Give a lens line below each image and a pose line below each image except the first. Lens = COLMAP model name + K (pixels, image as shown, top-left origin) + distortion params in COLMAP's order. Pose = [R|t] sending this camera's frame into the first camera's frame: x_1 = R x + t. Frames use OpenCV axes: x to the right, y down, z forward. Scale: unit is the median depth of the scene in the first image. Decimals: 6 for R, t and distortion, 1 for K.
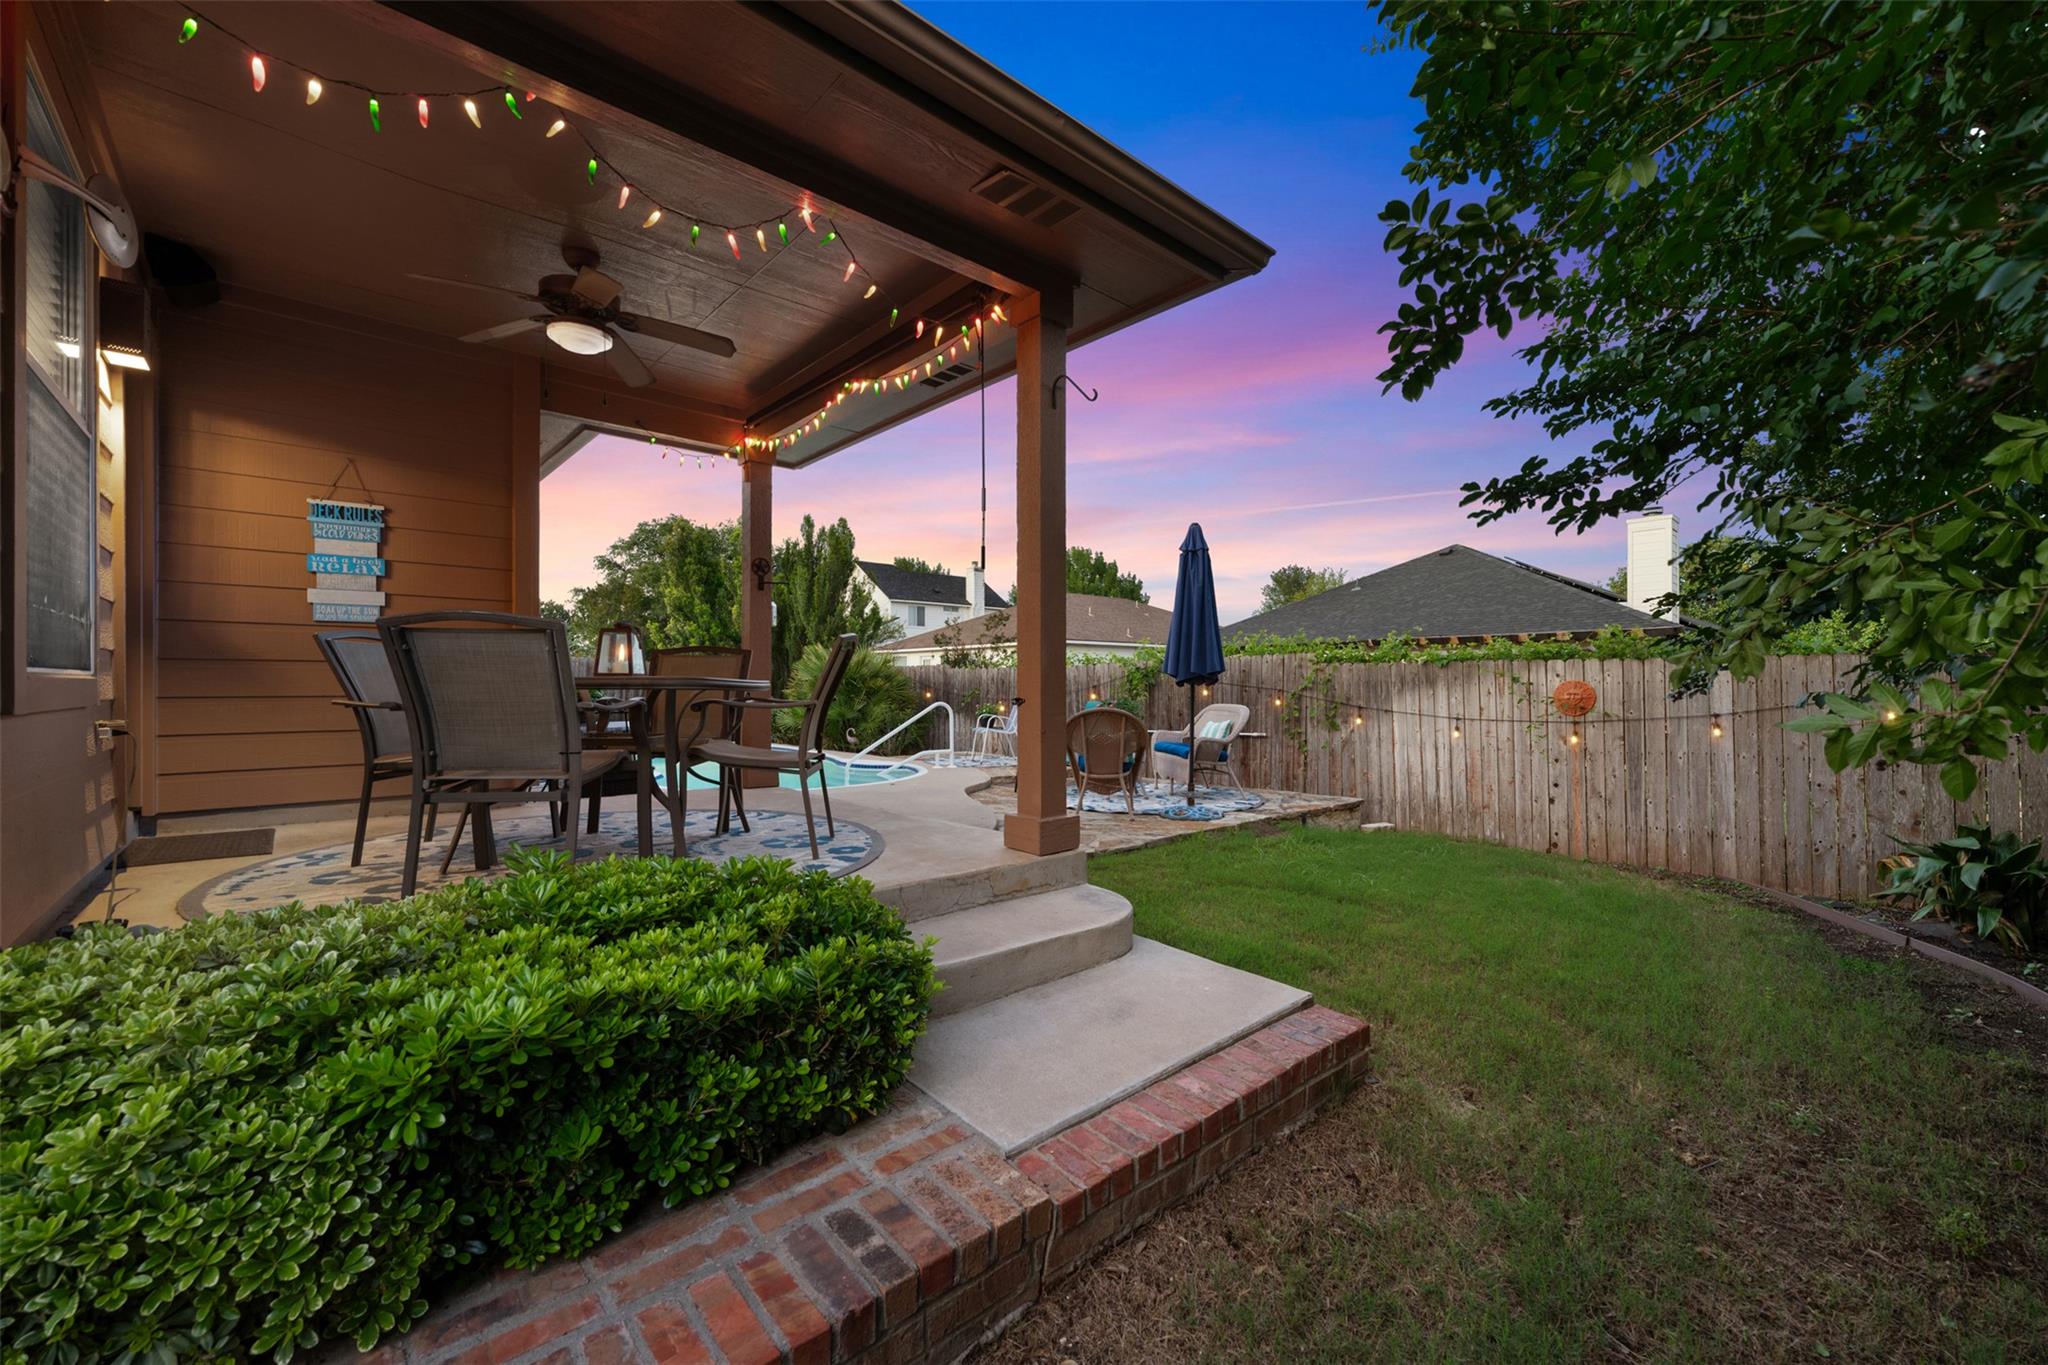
lens RADIAL K [[809.0, 0, 1022.1], [0, 809.0, 680.0], [0, 0, 1]] dist [0.001650, -0.000101]
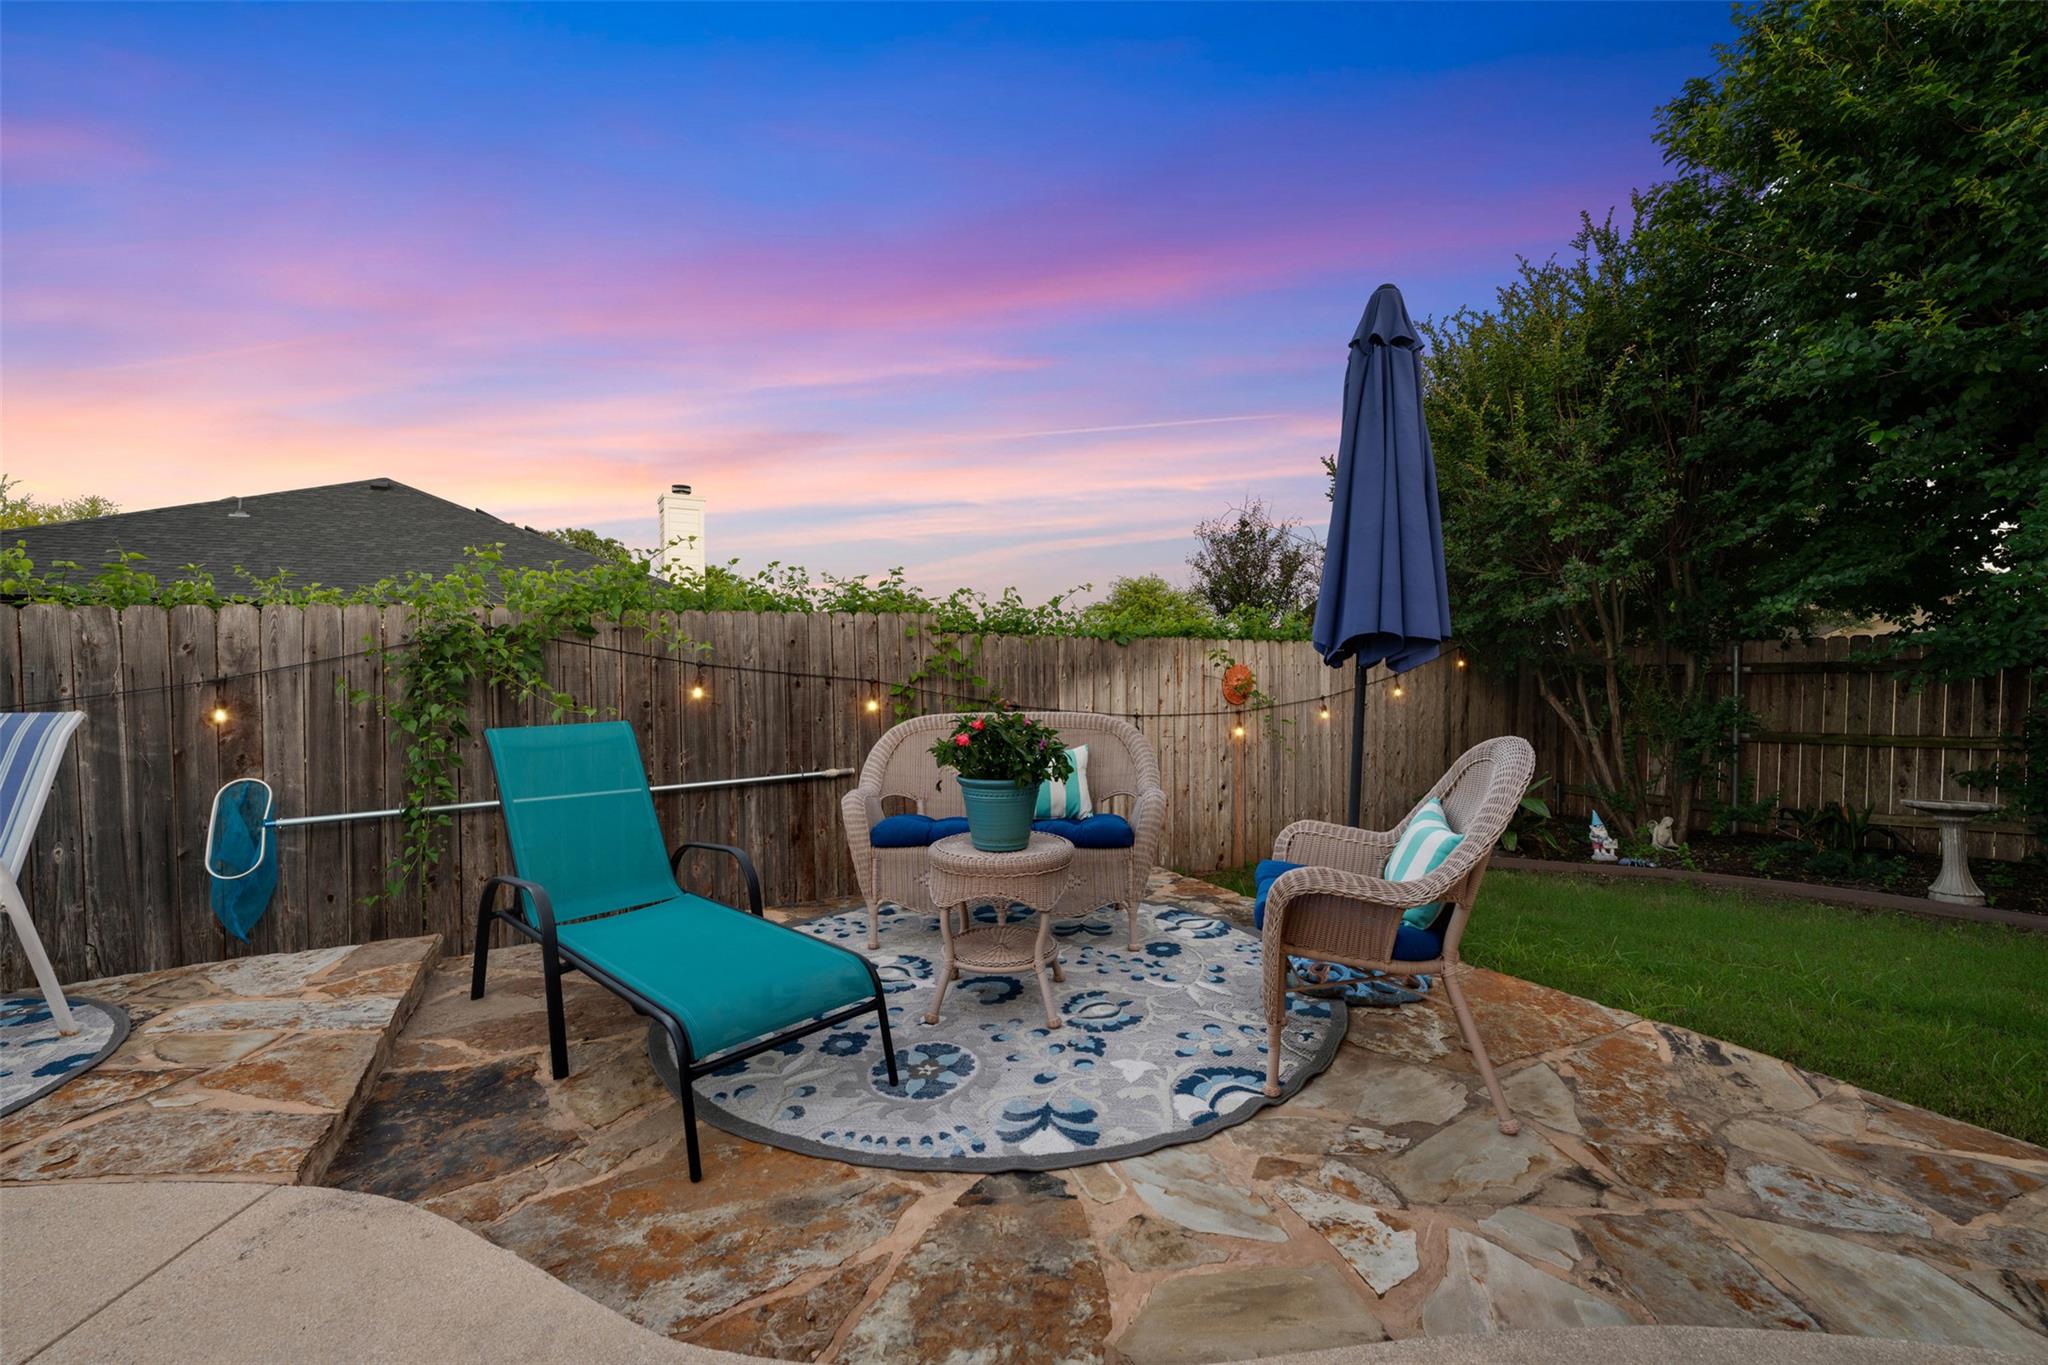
lens RADIAL K [[836.7, 0, 1030.7], [0, 836.7, 680.3], [0, 0, 1]] dist [0.000123, -0.000412]
pose [[0.197153, -0.012693, 0.980290, -0.186595], [0.001562, 0.999919, 0.012633, 0.005207], [-0.980371, -0.000959, 0.197157, 0.795368]]
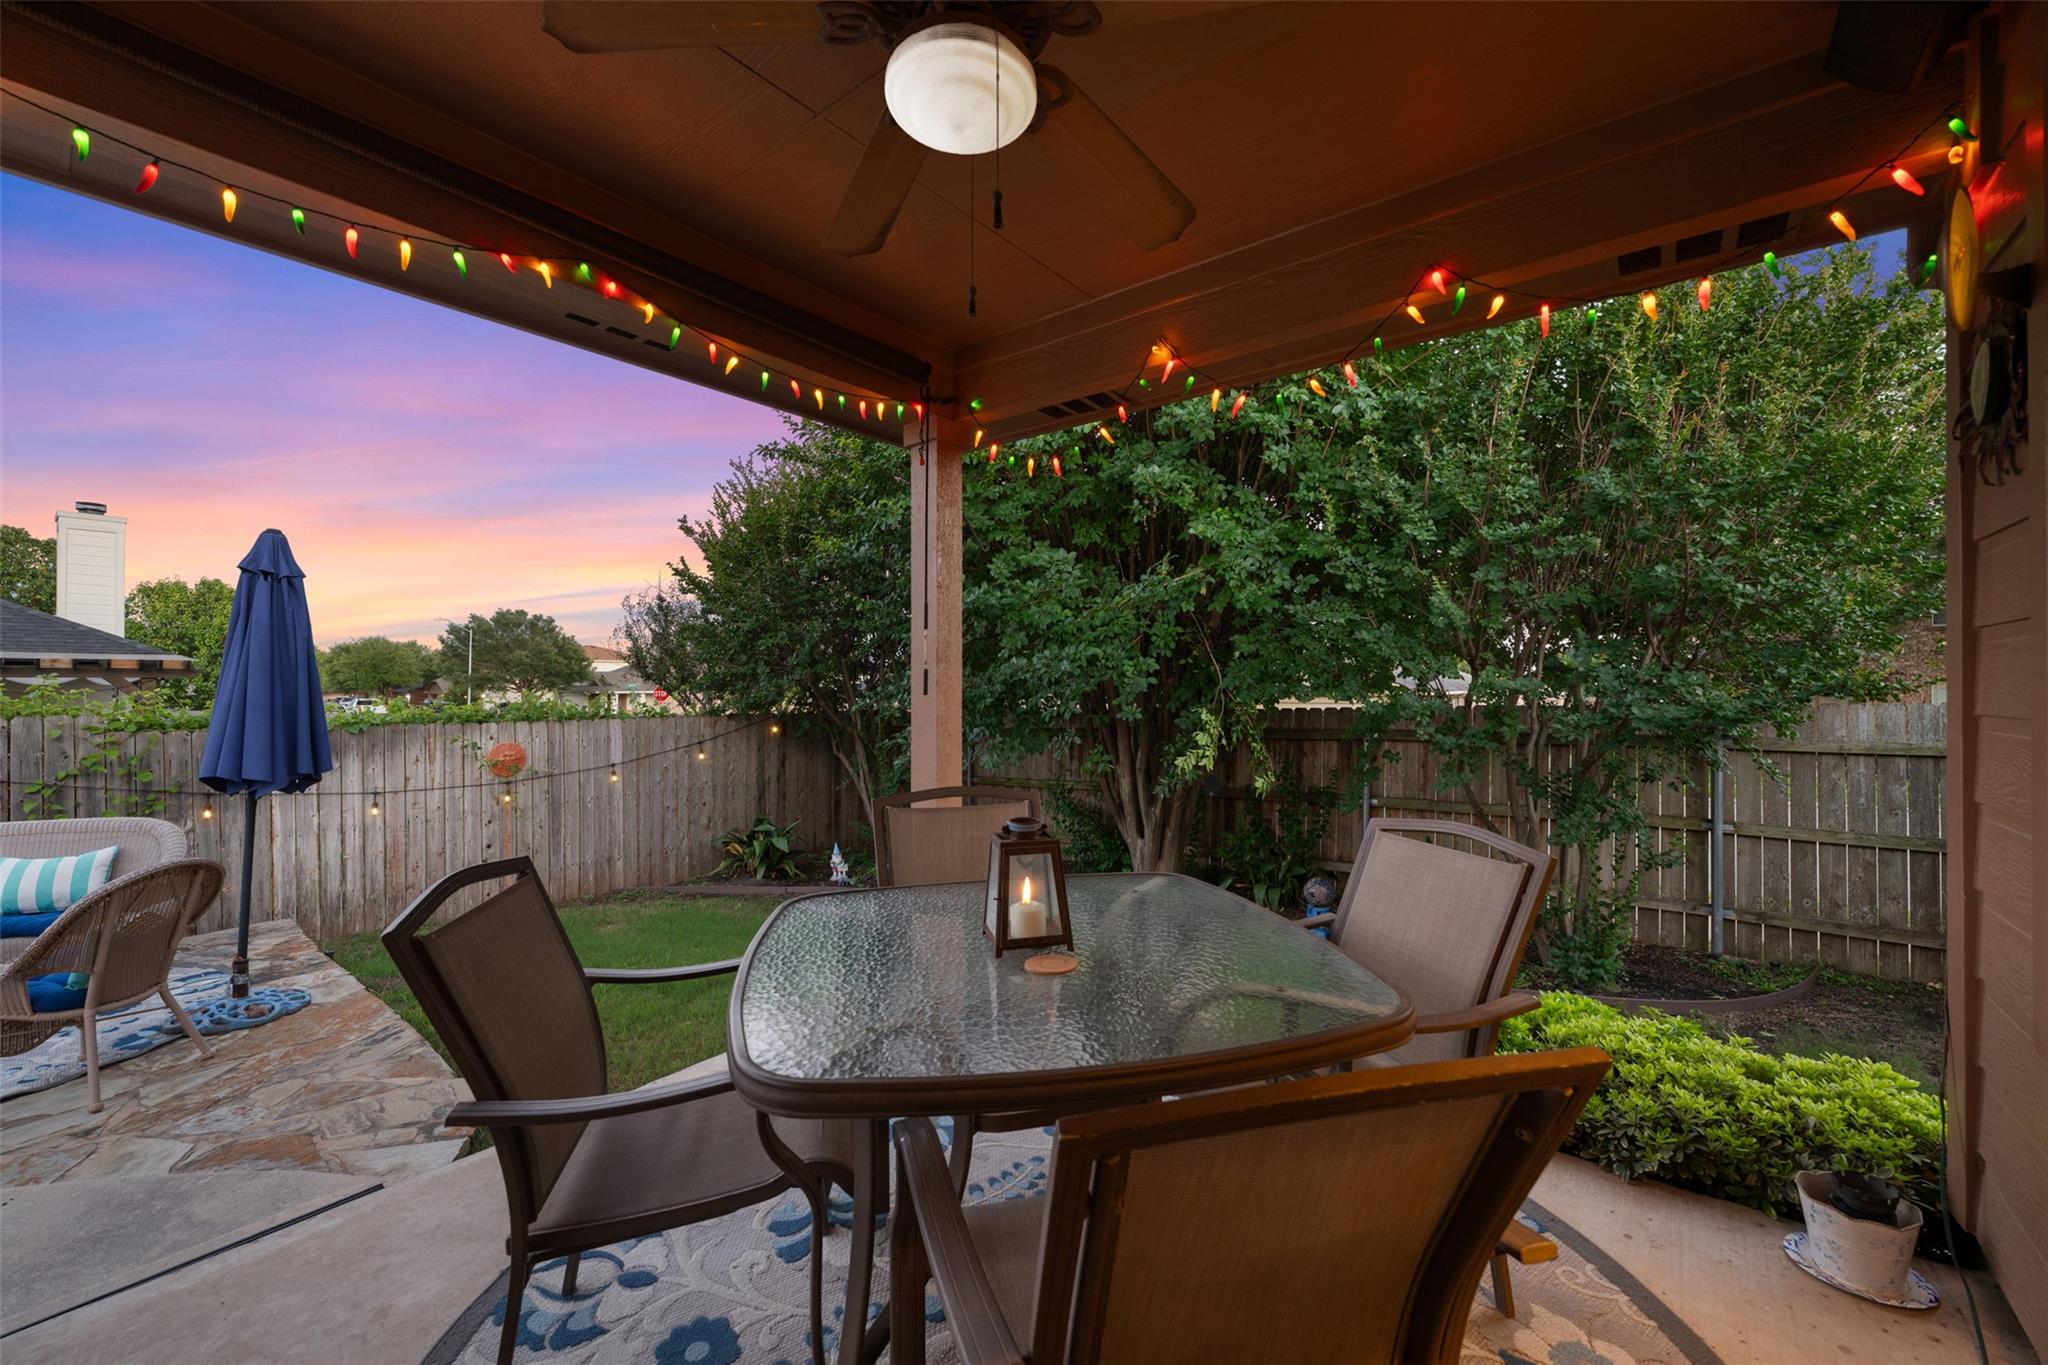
lens RADIAL K [[809.0, 0, 1021.6], [0, 809.0, 687.4], [0, 0, 1]] dist [0.001650, -0.000101]
pose [[-0.164807, 0.001531, 0.986325, -0.351888], [-0.002633, 0.999995, -0.001993, -0.053743], [-0.986322, -0.002925, -0.164803, 0.394443]]
